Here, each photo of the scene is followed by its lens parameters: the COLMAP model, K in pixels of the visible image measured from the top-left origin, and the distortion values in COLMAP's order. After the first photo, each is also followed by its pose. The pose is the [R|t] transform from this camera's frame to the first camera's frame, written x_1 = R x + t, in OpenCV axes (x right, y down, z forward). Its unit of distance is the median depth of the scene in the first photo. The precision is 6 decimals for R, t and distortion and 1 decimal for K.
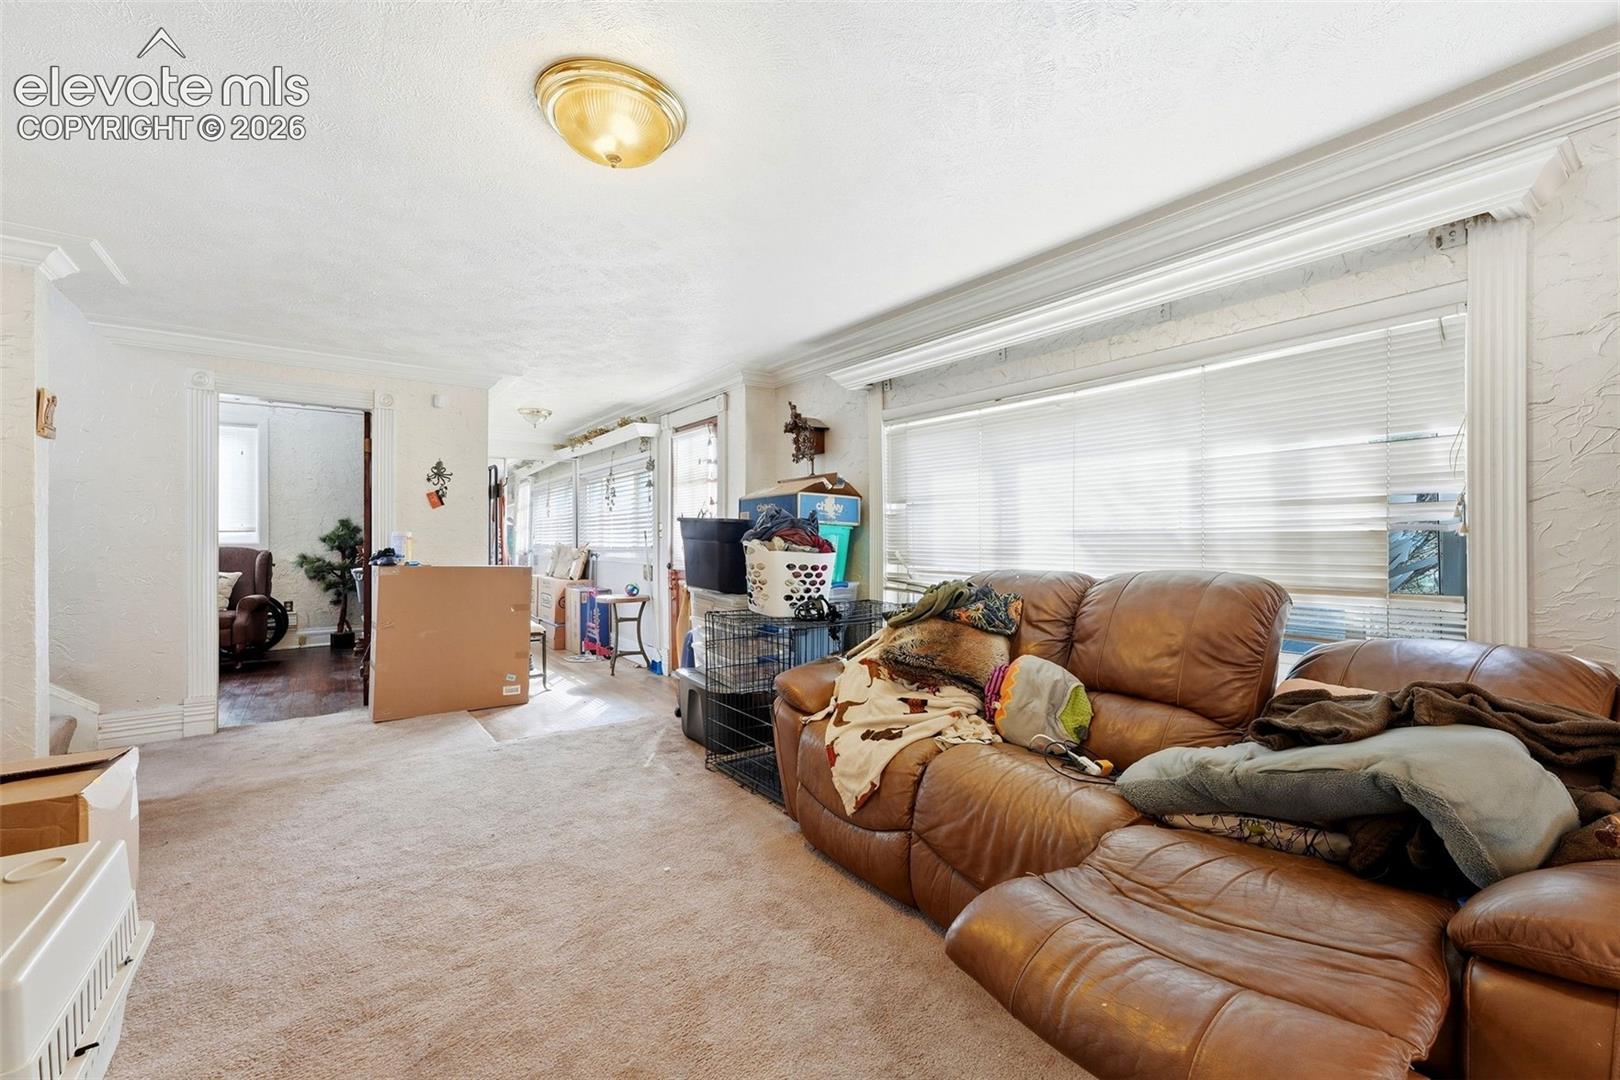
lens RADIAL K [[665.1, 0, 805.9], [0, 665.1, 543.1], [0, 0, 1]] dist [-0.000254, 0.001057]
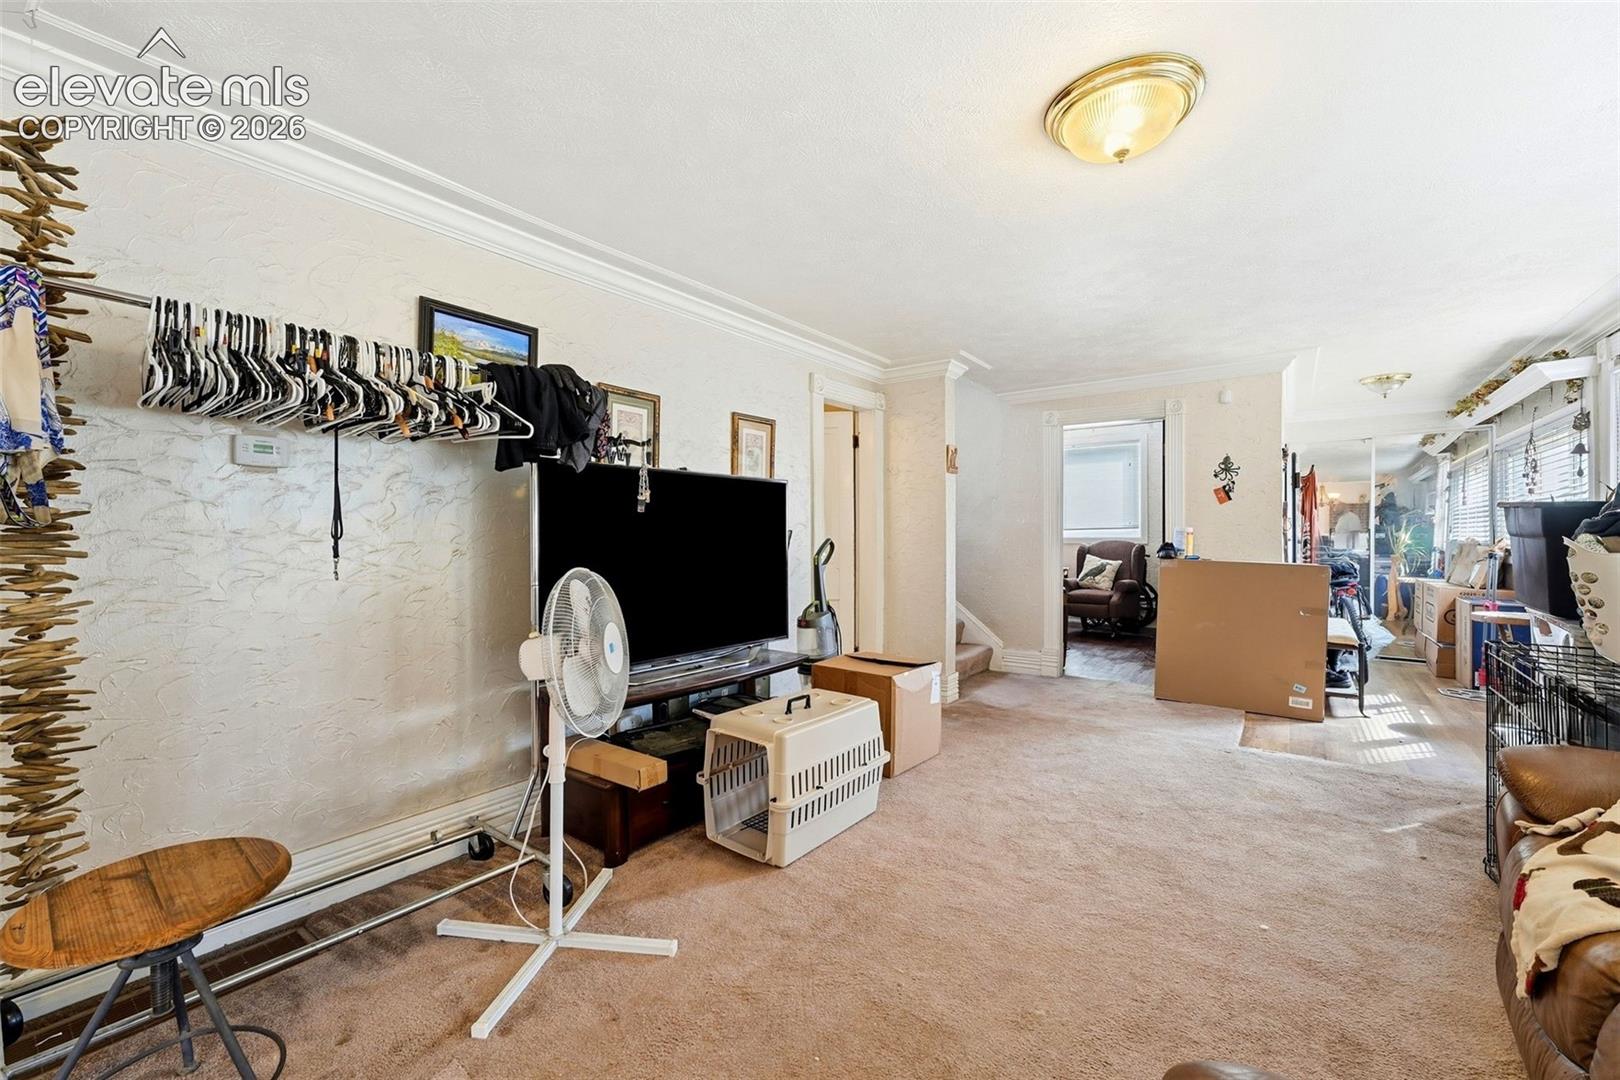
lens RADIAL K [[665.1, 0, 809.7], [0, 665.1, 537.4], [0, 0, 1]] dist [-0.000254, 0.001057]
pose [[0.281312, 0.003377, -0.959611, 0.282340], [-0.006346, 0.999978, 0.001658, 0.001699], [0.959596, 0.005623, 0.281327, 0.139569]]
